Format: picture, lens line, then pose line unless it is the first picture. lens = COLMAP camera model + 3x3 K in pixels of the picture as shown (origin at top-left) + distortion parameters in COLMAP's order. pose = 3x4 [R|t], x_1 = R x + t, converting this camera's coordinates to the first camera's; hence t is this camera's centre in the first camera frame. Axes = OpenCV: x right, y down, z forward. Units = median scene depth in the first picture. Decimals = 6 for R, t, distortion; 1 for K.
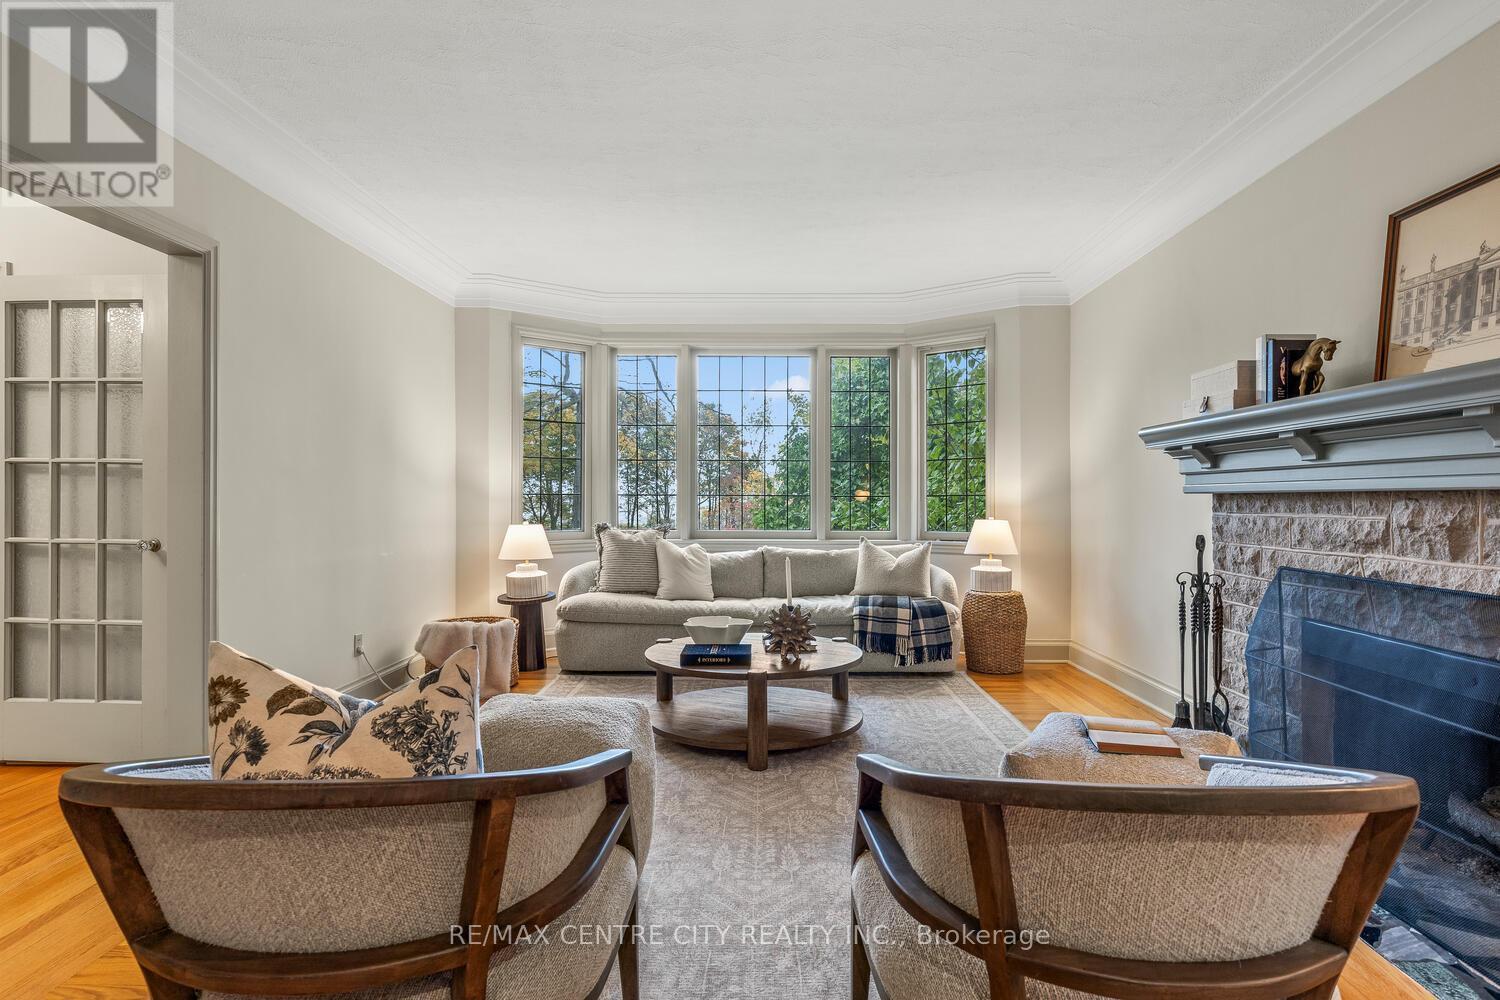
lens RADIAL K [[803.0, 0, 750.0], [0, 803.0, 500.0], [0, 0, 1]] dist [-0.004128, -0.001048]
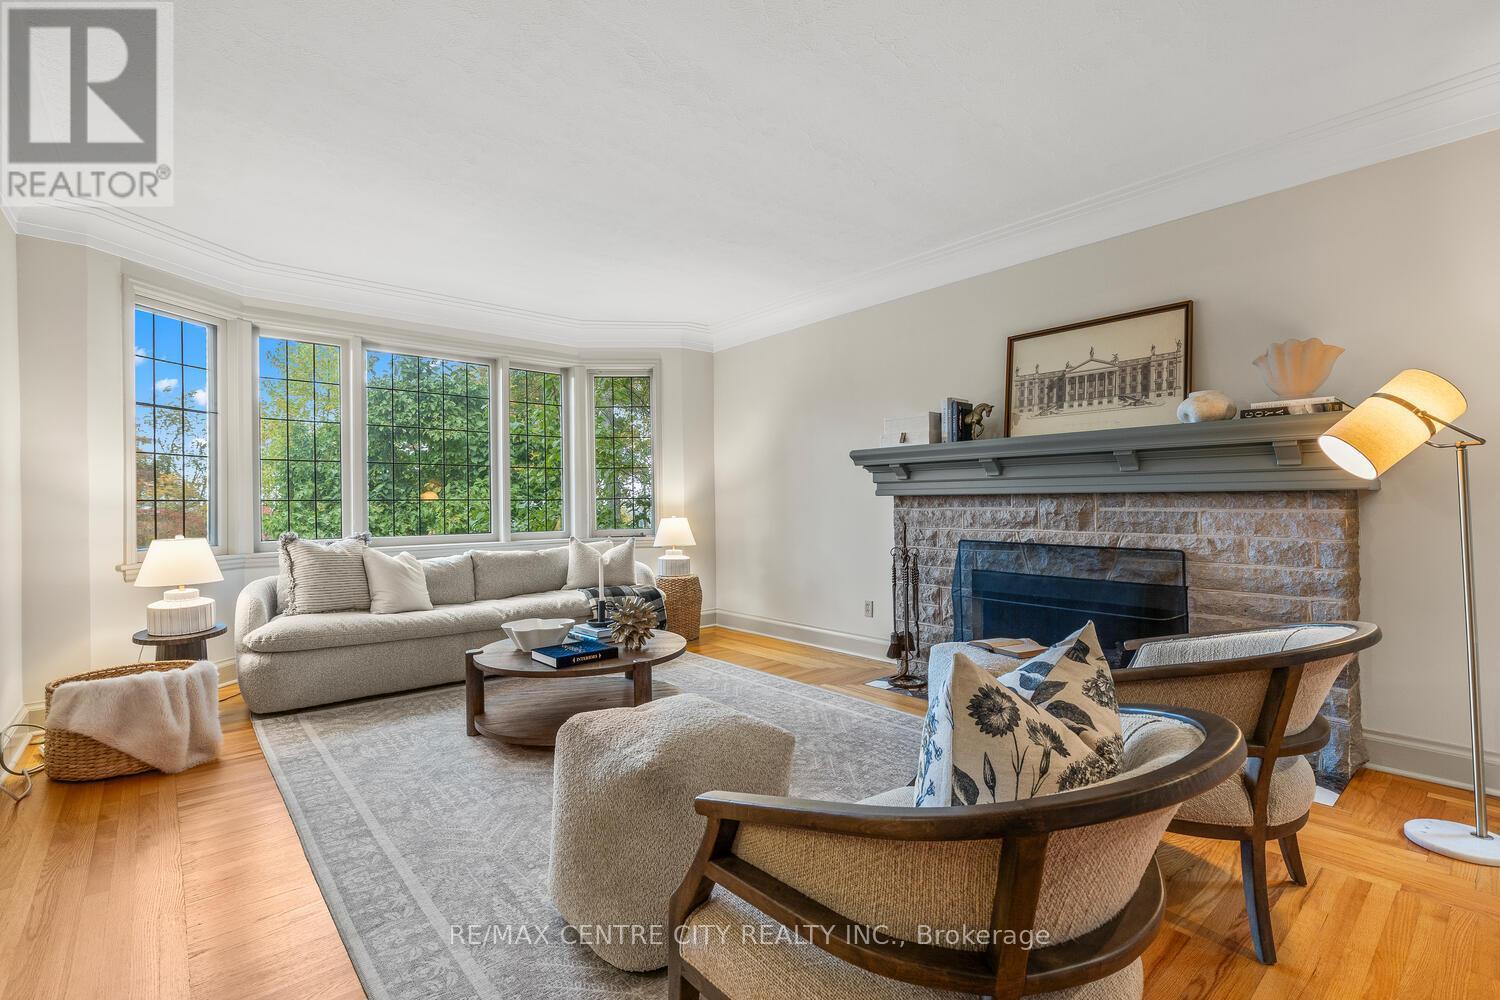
lens RADIAL K [[686.8, 0, 768.0], [0, 686.8, 498.6], [0, 0, 1]] dist [0.002269, -0.000245]
pose [[0.735711, -0.006572, 0.677264, -0.523699], [0.010795, 0.999940, -0.002023, -0.002478], [-0.677210, 0.008799, 0.735737, 0.208661]]
